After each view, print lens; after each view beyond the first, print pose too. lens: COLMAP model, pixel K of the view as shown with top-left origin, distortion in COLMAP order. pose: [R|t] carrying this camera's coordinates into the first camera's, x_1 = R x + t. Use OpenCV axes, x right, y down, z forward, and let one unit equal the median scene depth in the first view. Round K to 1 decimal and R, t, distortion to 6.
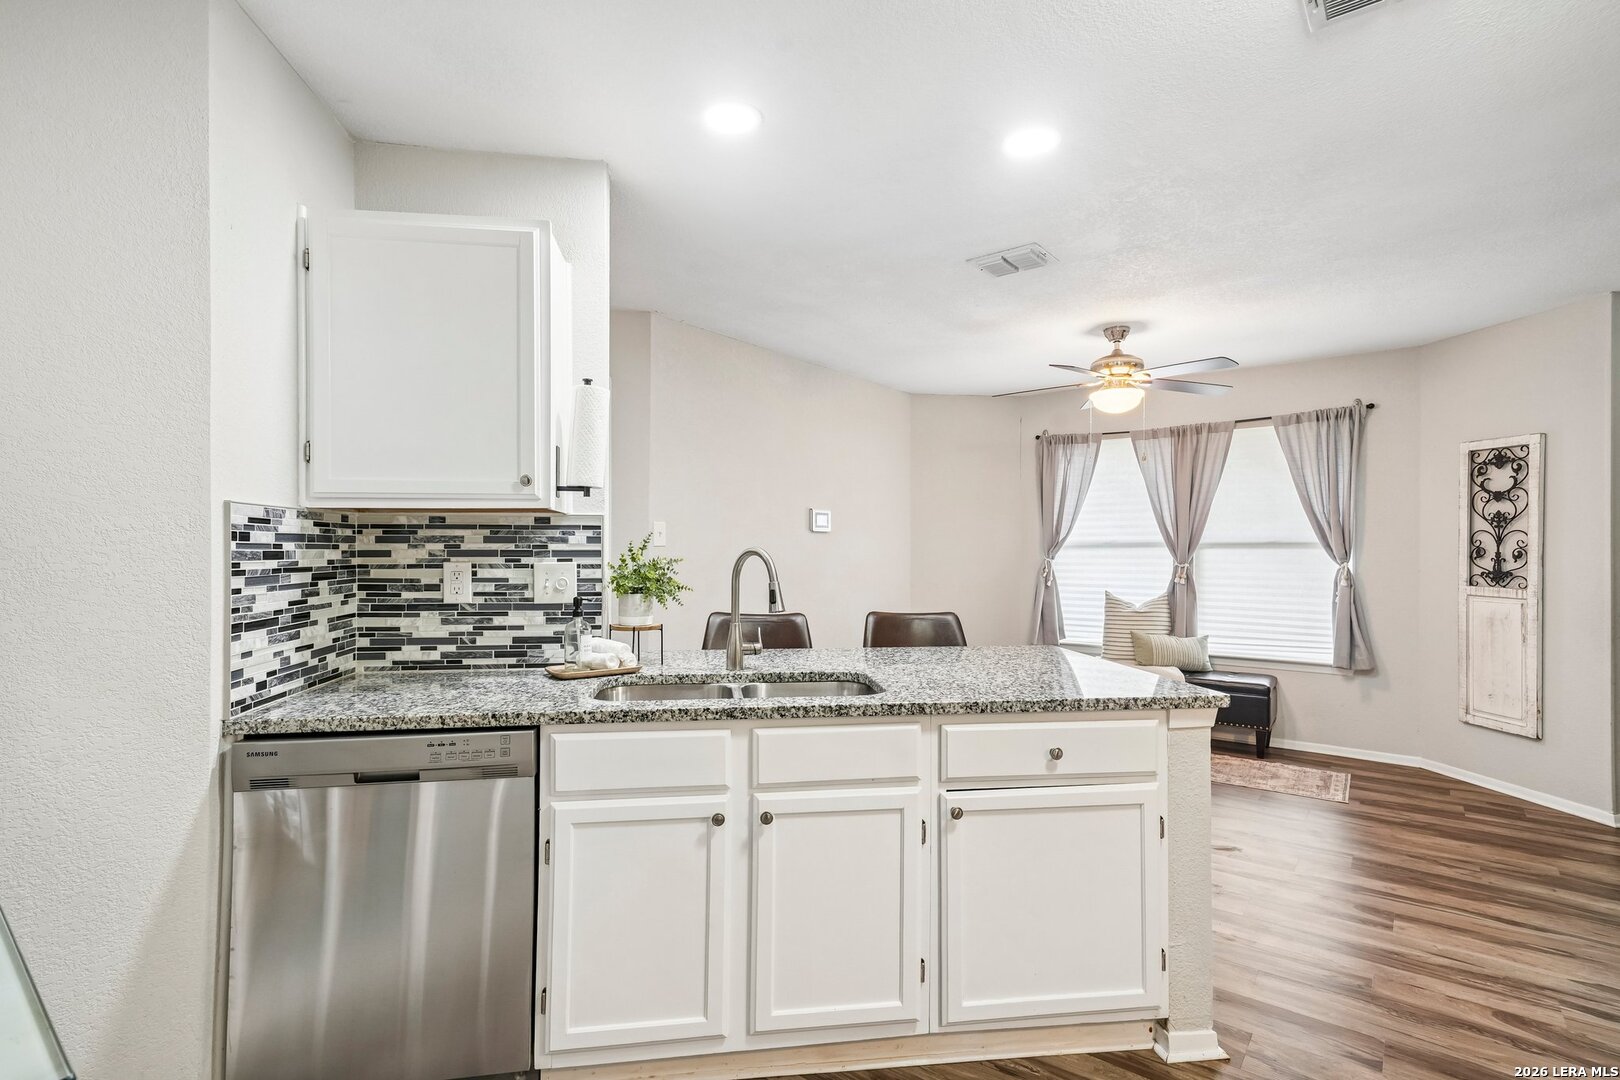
lens RADIAL K [[772.2, 0, 824.5], [0, 772.2, 554.5], [0, 0, 1]] dist [0.008657, 0.000581]
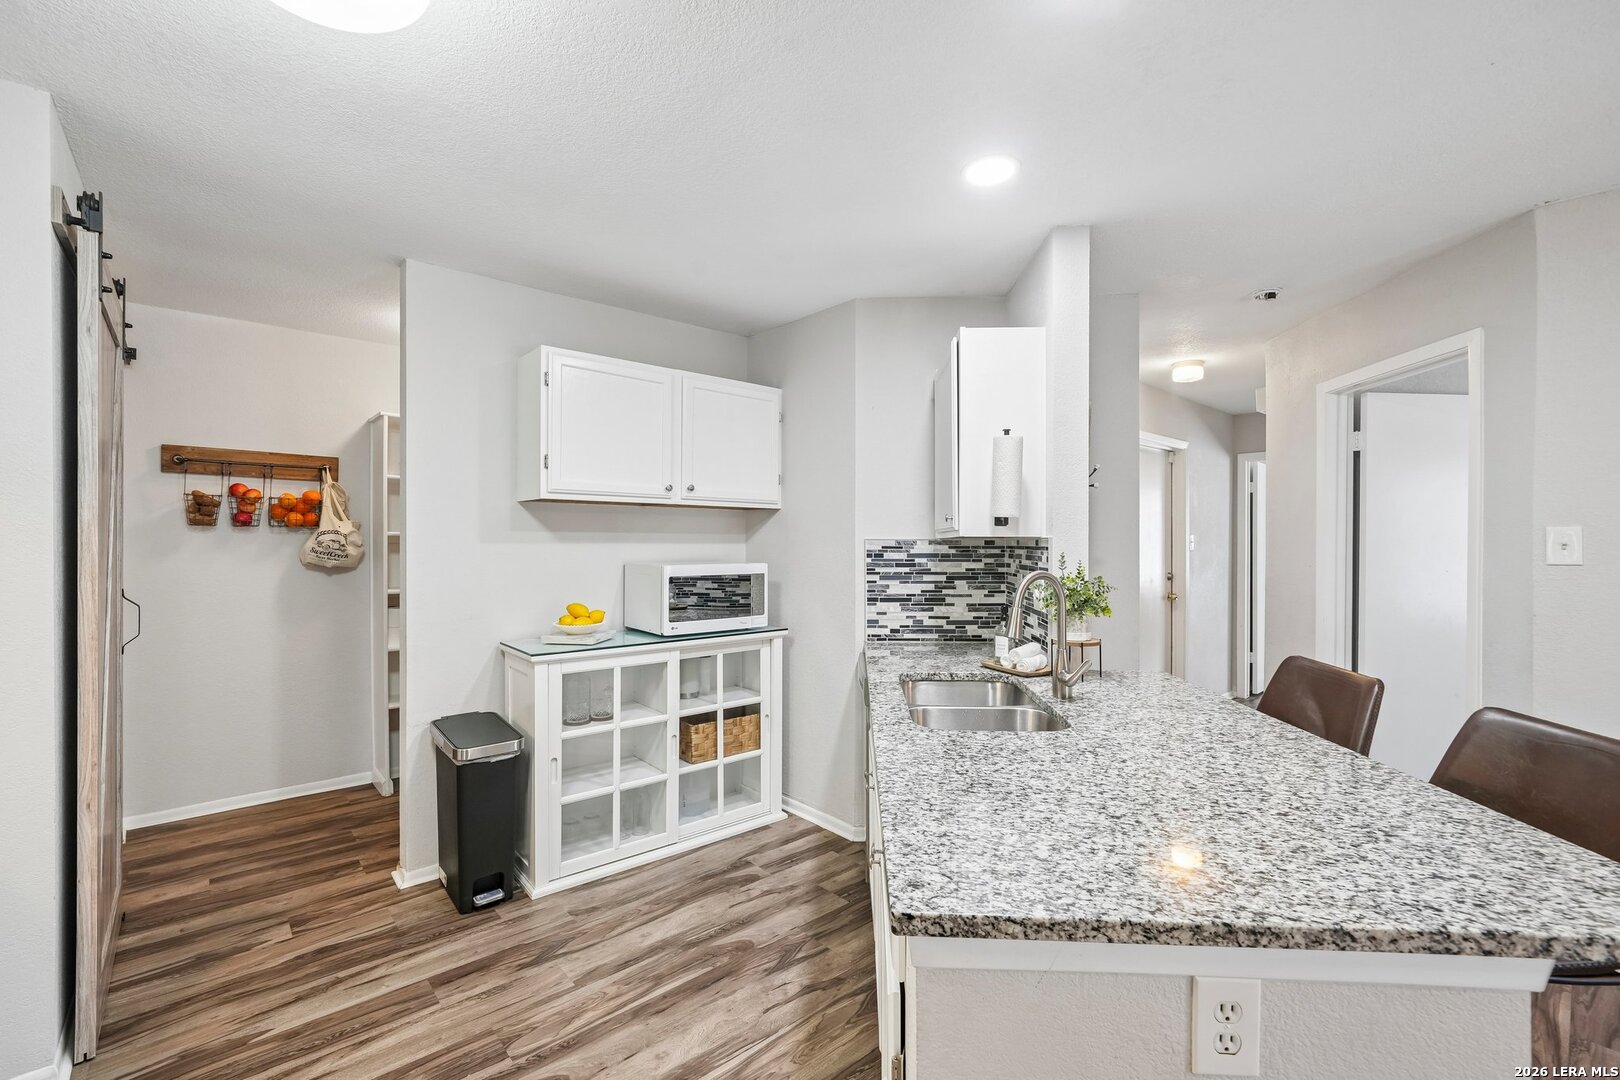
lens RADIAL K [[718.1, 0, 805.2], [0, 718.1, 530.9], [0, 0, 1]] dist [-0.001605, -0.000041]
pose [[-0.207406, -0.017050, -0.978106, 1.025117], [-0.007377, 0.999847, -0.015865, -0.050596], [0.978227, 0.003925, -0.207500, 1.067723]]
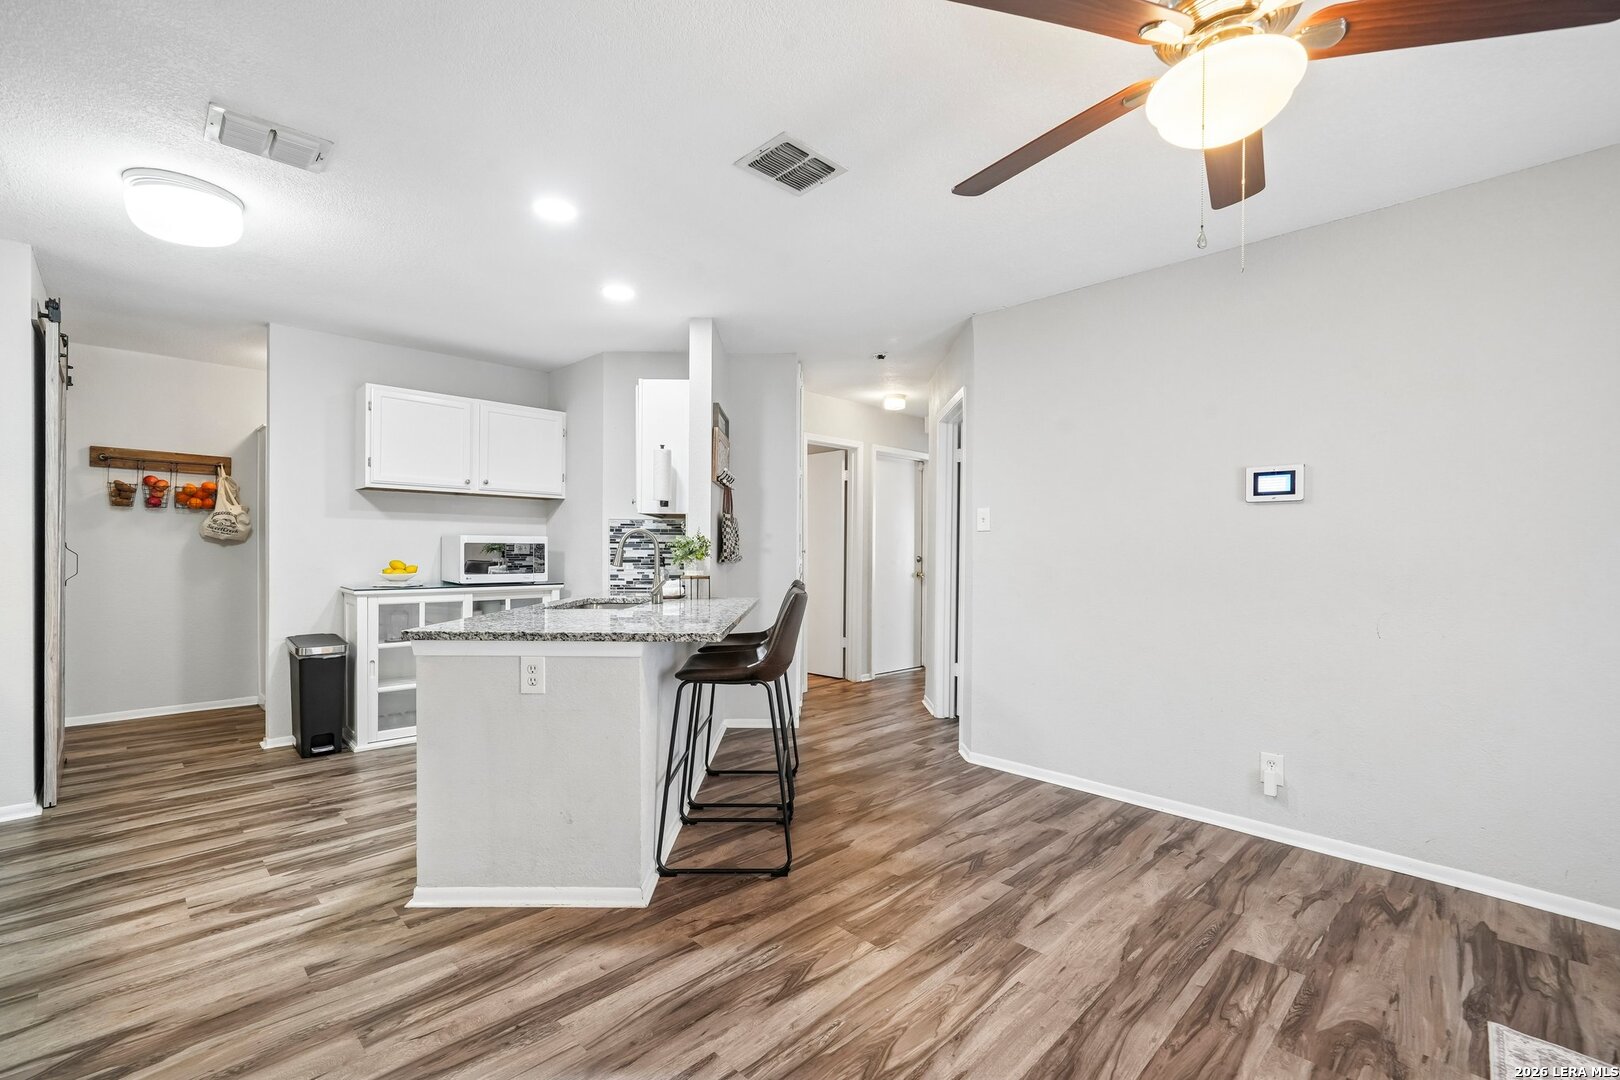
lens RADIAL K [[718.1, 0, 809.5], [0, 718.1, 542.3], [0, 0, 1]] dist [-0.001605, -0.000041]
pose [[-0.141408, -0.012610, -0.989871, 1.660073], [-0.012377, 0.999863, -0.010970, 0.039091], [0.989874, 0.010700, -0.141544, 1.874842]]
